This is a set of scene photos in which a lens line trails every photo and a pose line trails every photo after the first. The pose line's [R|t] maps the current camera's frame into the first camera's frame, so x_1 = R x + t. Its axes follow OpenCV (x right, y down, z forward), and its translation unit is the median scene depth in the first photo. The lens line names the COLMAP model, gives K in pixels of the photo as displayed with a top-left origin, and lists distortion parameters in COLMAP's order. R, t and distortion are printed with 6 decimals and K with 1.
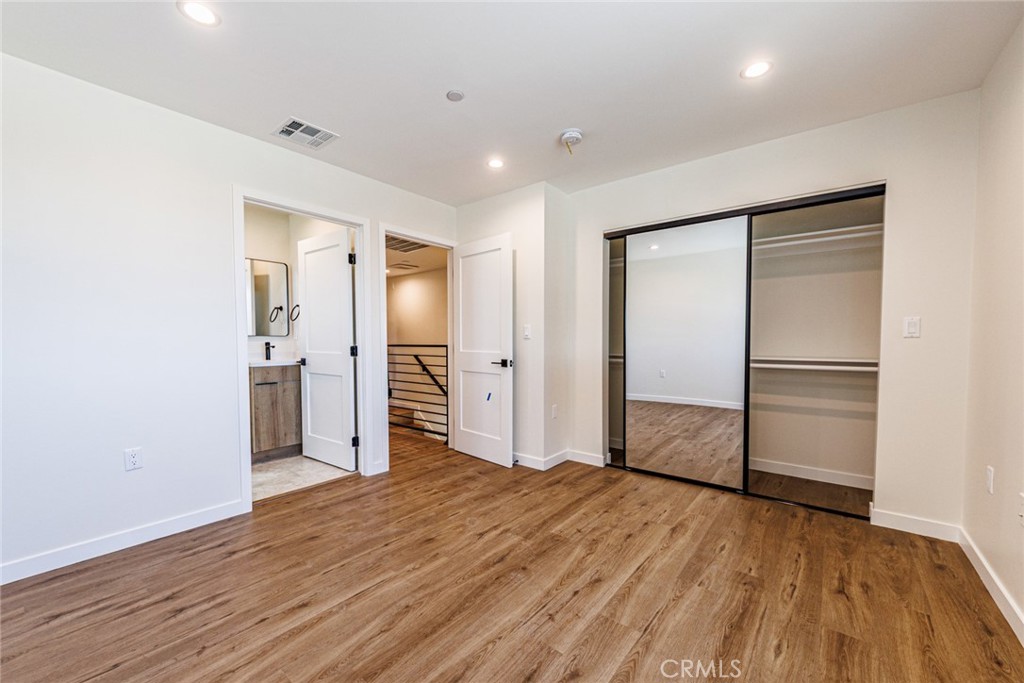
lens RADIAL K [[386.8, 0, 515.7], [0, 386.8, 354.1], [0, 0, 1]] dist [0.000522, -0.000303]
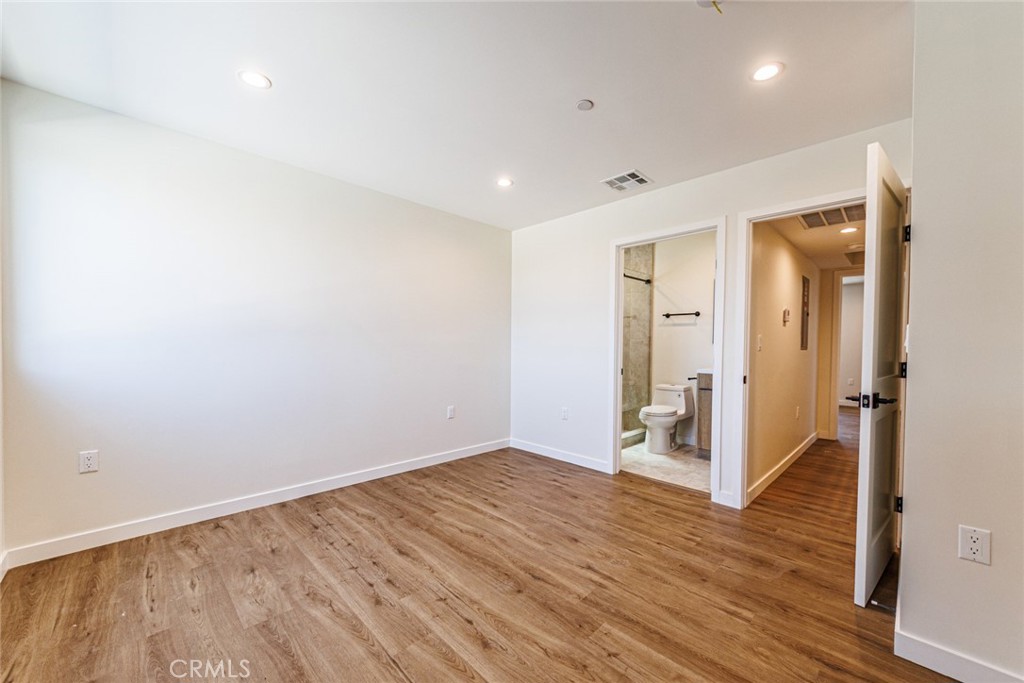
lens RADIAL K [[386.8, 0, 515.7], [0, 386.8, 354.1], [0, 0, 1]] dist [0.000522, -0.000303]
pose [[-0.088681, 0.025770, -0.995727, 0.843344], [-0.049450, 0.998319, 0.030241, -0.050257], [0.994832, 0.051920, -0.087258, 0.921377]]
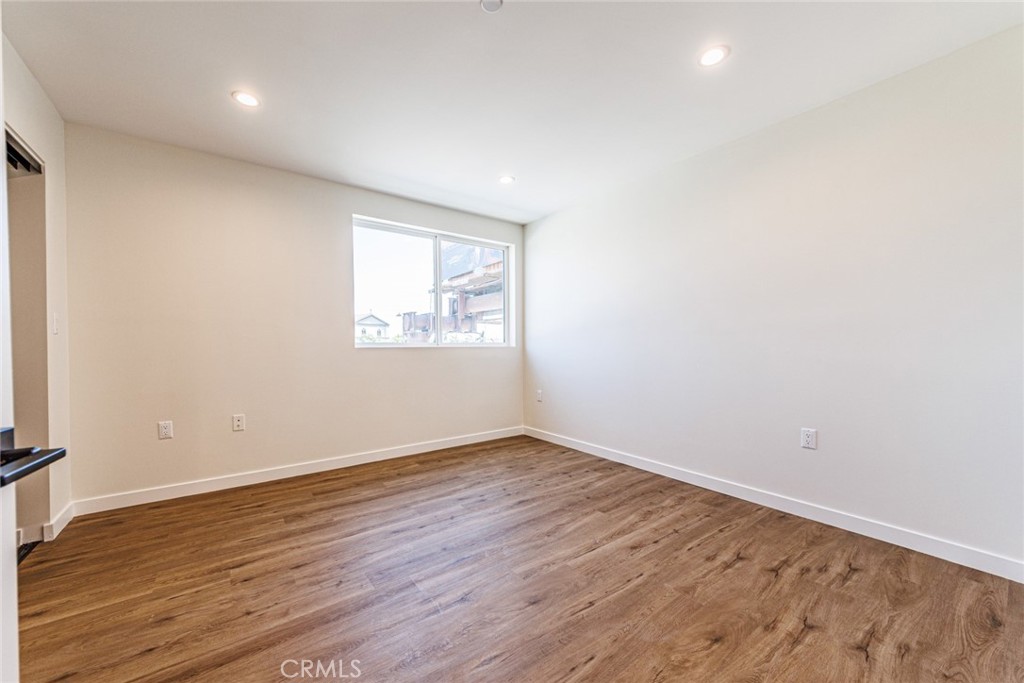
lens RADIAL K [[396.4, 0, 517.9], [0, 396.4, 352.2], [0, 0, 1]] dist [-0.000642, -0.000609]
pose [[-0.971420, 0.004260, 0.237328, -0.378667], [0.018098, 0.998258, 0.056157, -0.030834], [-0.236676, 0.058848, -0.969805, 1.732587]]
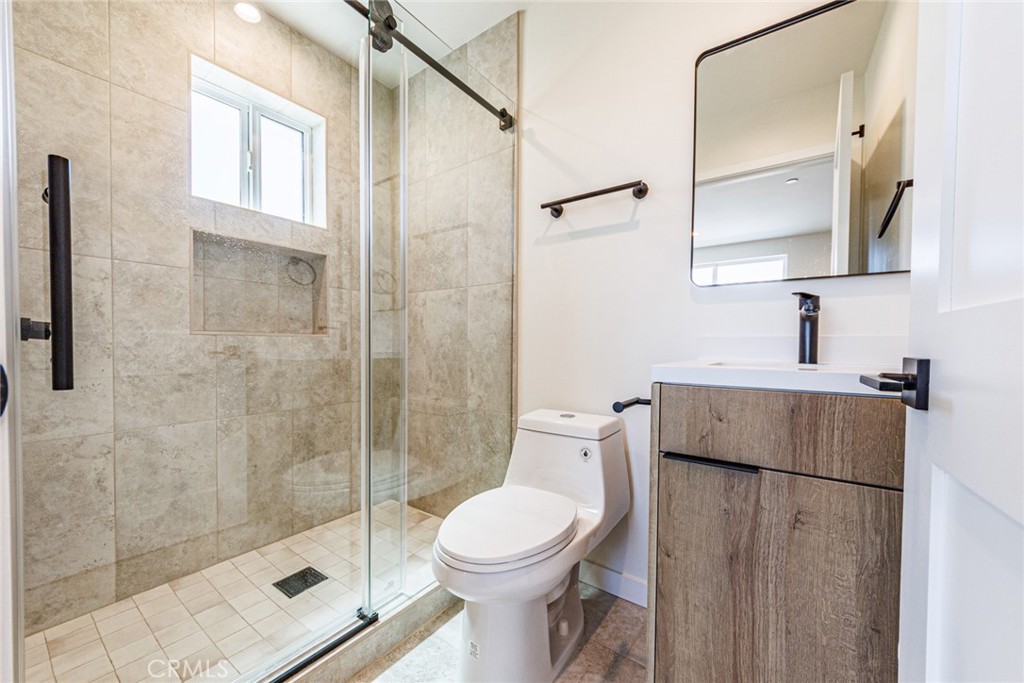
lens RADIAL K [[386.8, 0, 515.7], [0, 386.8, 354.1], [0, 0, 1]] dist [0.000522, -0.000303]
pose [[0.089392, 0.030097, -0.995542, -0.732437], [-0.050198, 0.998409, 0.025676, 0.023646], [0.994731, 0.047679, 0.090760, 1.463032]]
